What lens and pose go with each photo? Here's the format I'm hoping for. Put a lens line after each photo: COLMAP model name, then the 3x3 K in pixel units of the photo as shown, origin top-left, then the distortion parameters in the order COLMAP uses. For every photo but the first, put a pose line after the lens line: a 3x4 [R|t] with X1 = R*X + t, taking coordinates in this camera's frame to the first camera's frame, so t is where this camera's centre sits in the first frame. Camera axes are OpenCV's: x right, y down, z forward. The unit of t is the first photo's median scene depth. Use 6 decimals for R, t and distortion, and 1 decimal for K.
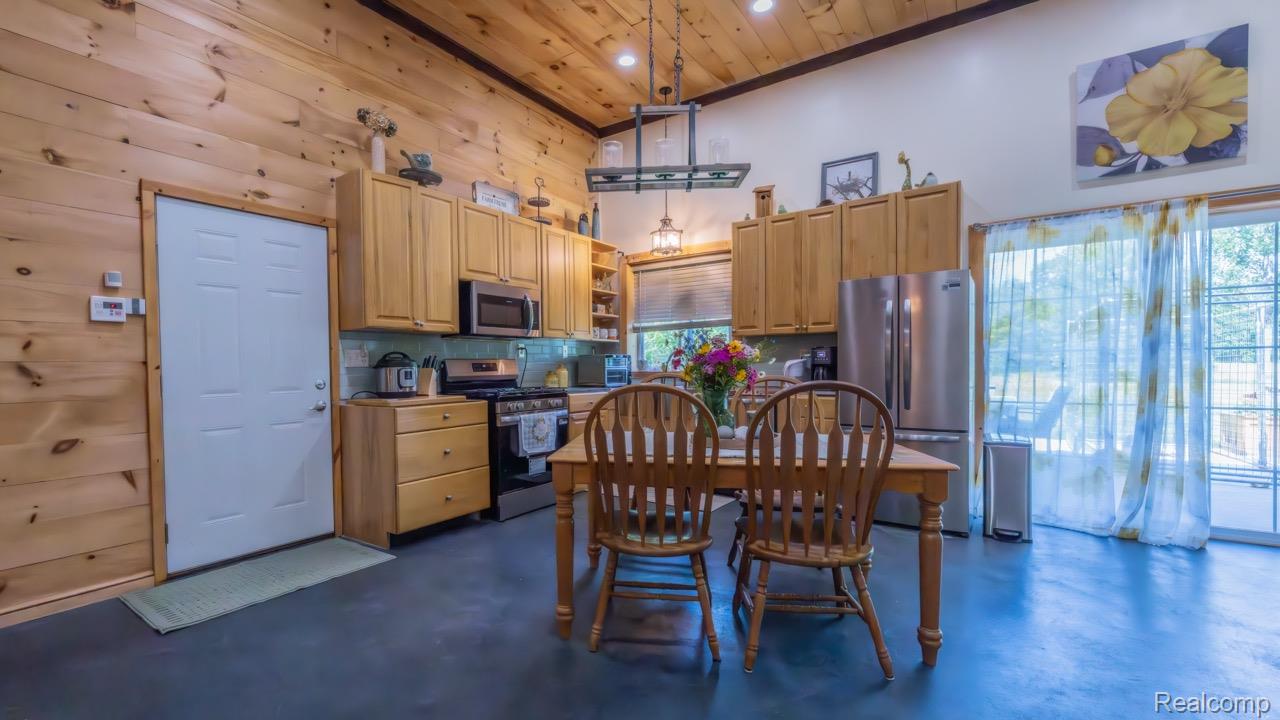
lens RADIAL K [[530.8, 0, 629.8], [0, 530.8, 365.8], [0, 0, 1]] dist [0.000264, -0.000587]
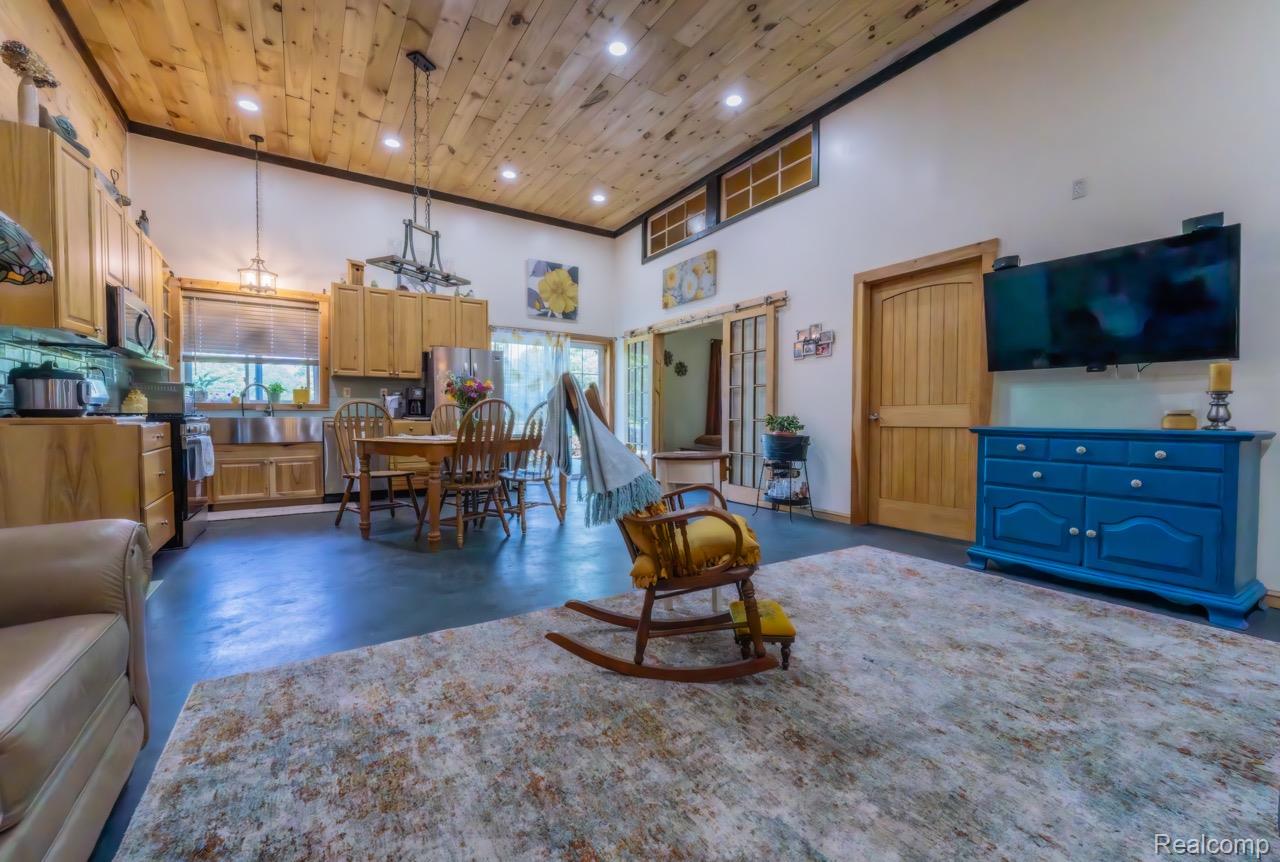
lens RADIAL K [[501.1, 0, 640.9], [0, 501.1, 430.0], [0, 0, 1]] dist [0.000013, -0.000448]
pose [[0.370326, -0.014497, 0.928789, -0.811273], [-0.002374, 0.999860, 0.016553, 0.066335], [-0.928899, -0.008335, 0.370239, -0.125718]]
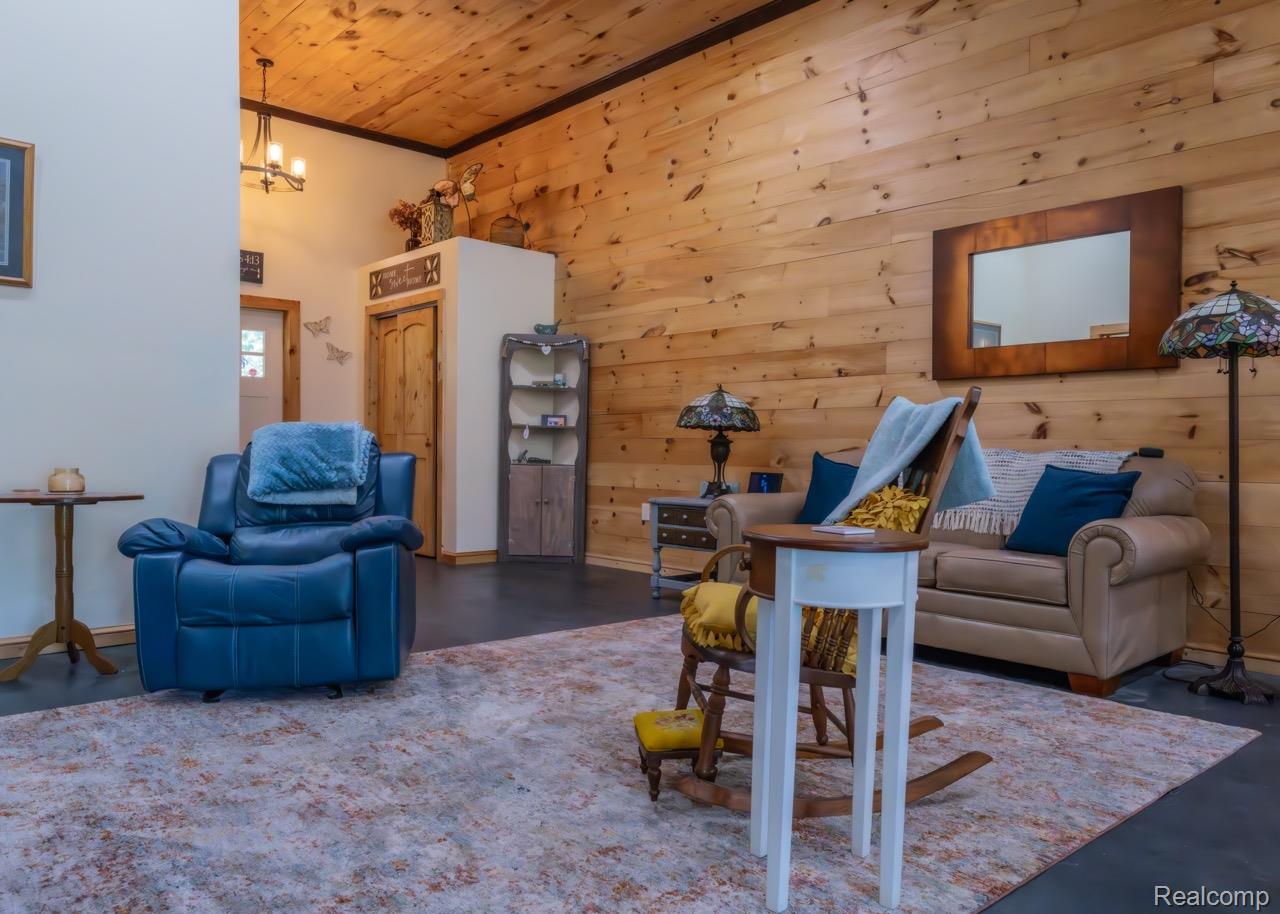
lens RADIAL K [[912.0, 0, 641.1], [0, 912.0, 451.2], [0, 0, 1]] dist [-0.000148, 0.002533]
pose [[-0.221452, 0.009750, -0.975123, 0.368119], [-0.013993, 0.999815, 0.013175, 0.058255], [0.975071, 0.016563, -0.221274, 0.068010]]
